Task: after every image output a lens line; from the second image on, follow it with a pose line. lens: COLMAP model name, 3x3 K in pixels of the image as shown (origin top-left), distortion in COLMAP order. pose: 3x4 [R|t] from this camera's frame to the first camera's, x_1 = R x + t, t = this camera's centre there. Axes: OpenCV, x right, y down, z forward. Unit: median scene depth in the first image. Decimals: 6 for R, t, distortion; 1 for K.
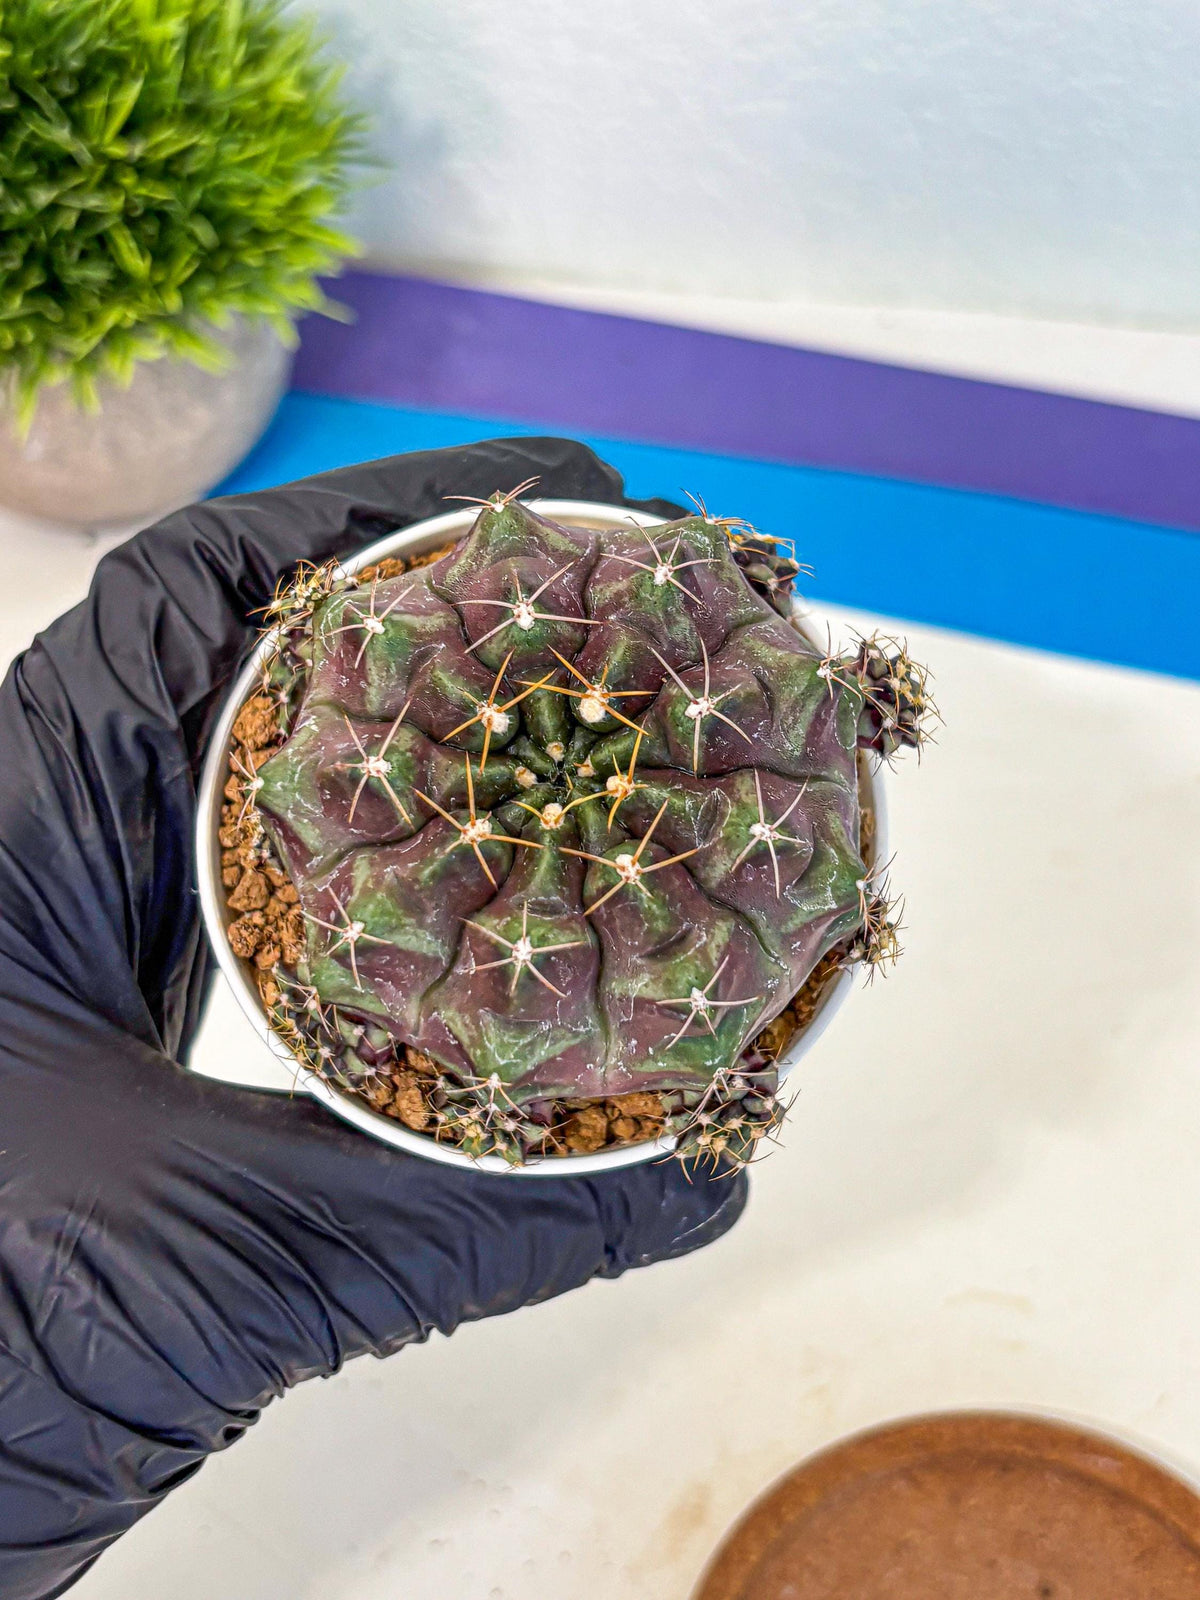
lens RADIAL K [[2133.7, 0, 572.5], [0, 2133.7, 774.2], [0, 0, 1]] dist [0.240609, -0.002749]
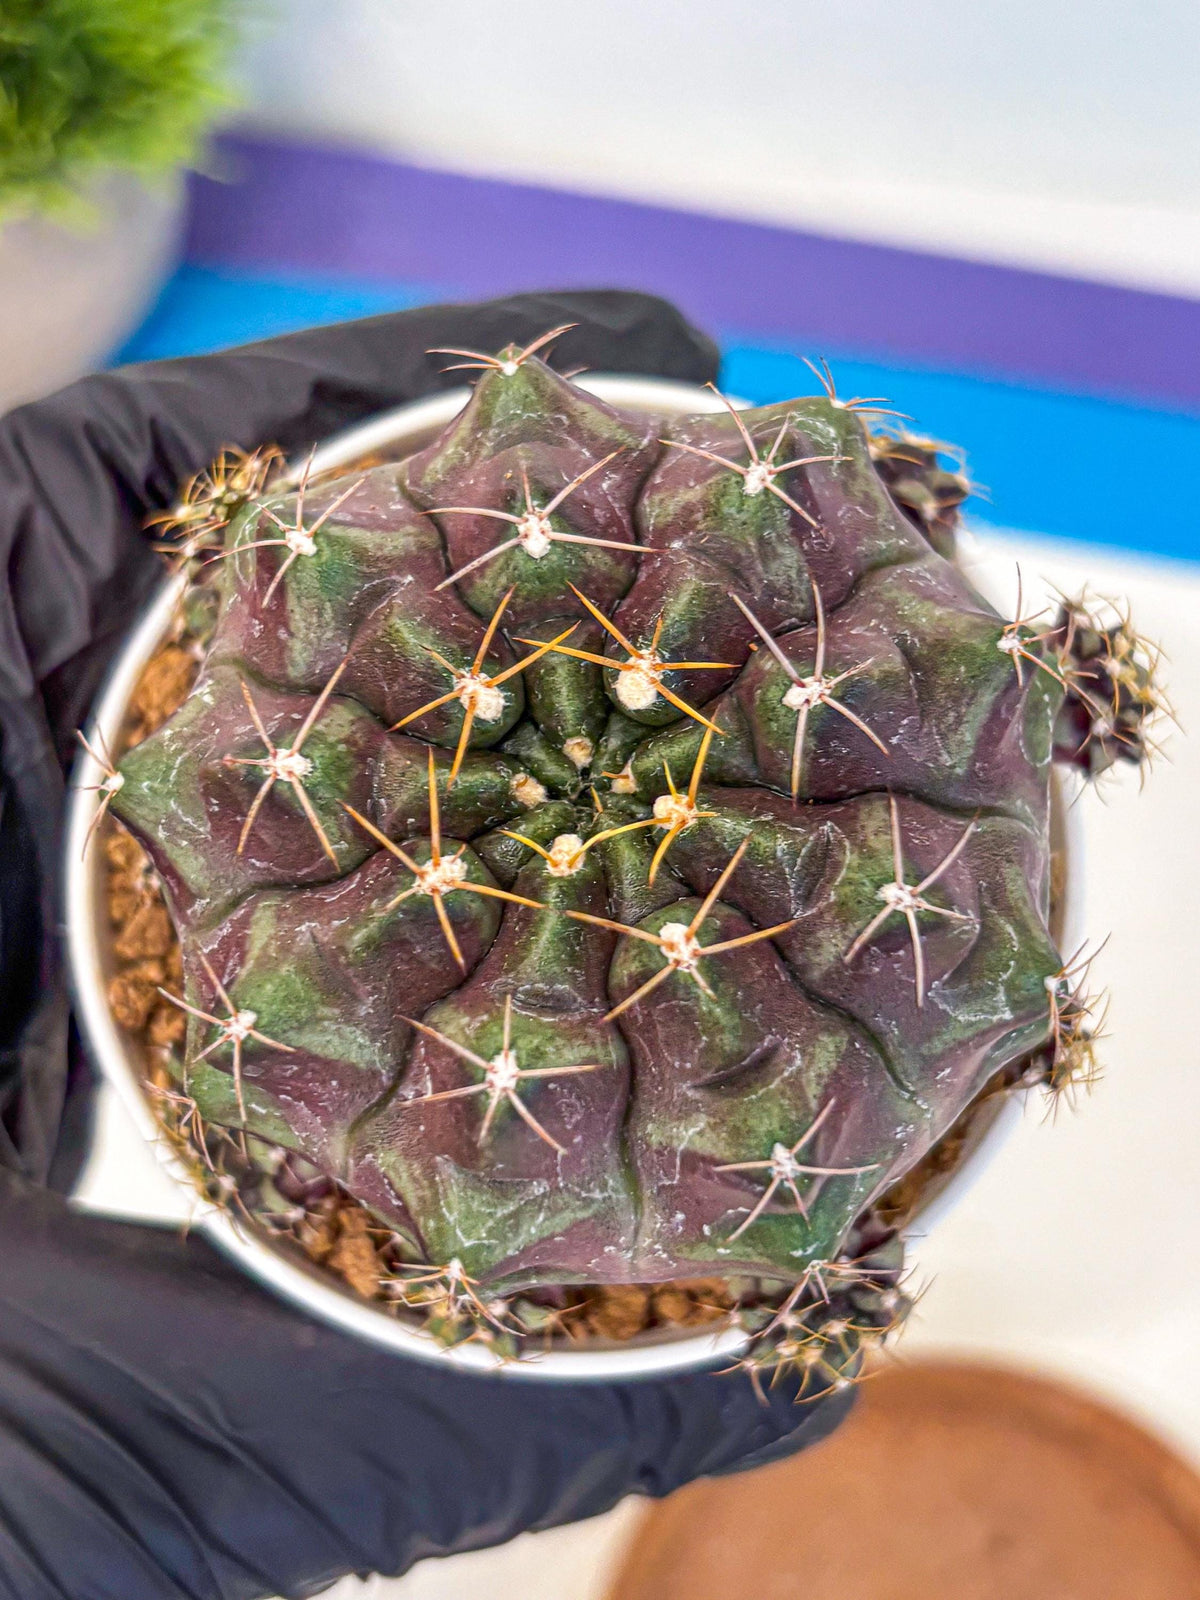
lens RADIAL K [[2187.7, 0, 600.0], [0, 2187.7, 800.0], [0, 0, 1]] dist [0.261887, -0.922651]
pose [[0.998186, 0.043301, -0.041818, 0.027035], [-0.042349, 0.998829, 0.023403, -0.012148], [0.042782, -0.021590, 0.998851, 0.351412]]
